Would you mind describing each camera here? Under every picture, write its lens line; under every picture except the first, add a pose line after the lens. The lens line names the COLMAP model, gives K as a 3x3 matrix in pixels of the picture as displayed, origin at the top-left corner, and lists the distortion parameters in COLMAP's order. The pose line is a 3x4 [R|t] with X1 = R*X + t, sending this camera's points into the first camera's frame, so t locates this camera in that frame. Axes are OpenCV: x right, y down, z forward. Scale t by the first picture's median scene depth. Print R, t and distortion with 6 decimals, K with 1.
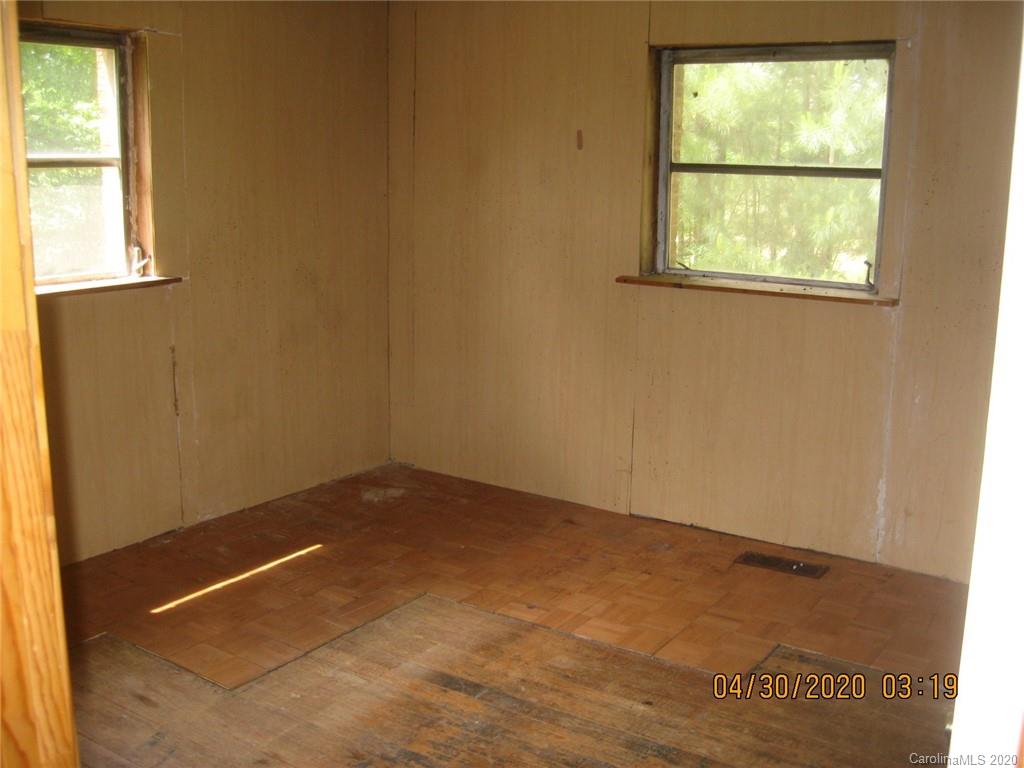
lens RADIAL K [[1110.5, 0, 514.1], [0, 1110.5, 385.4], [0, 0, 1]] dist [-0.091416, 0.000000]
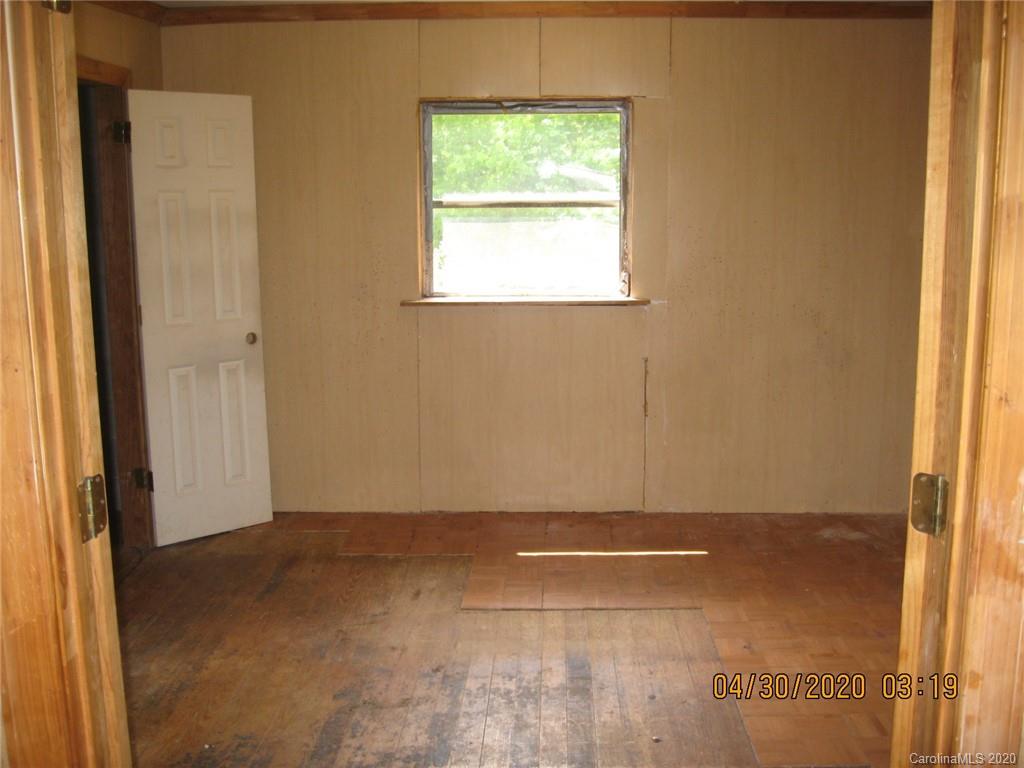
lens RADIAL K [[1110.5, 0, 516.4], [0, 1110.5, 382.8], [0, 0, 1]] dist [-0.091416, 0.000000]
pose [[0.551458, 0.131496, -0.823774, 0.599982], [-0.160152, 0.985818, 0.050152, -0.045963], [0.818685, 0.104273, 0.564696, 0.209482]]
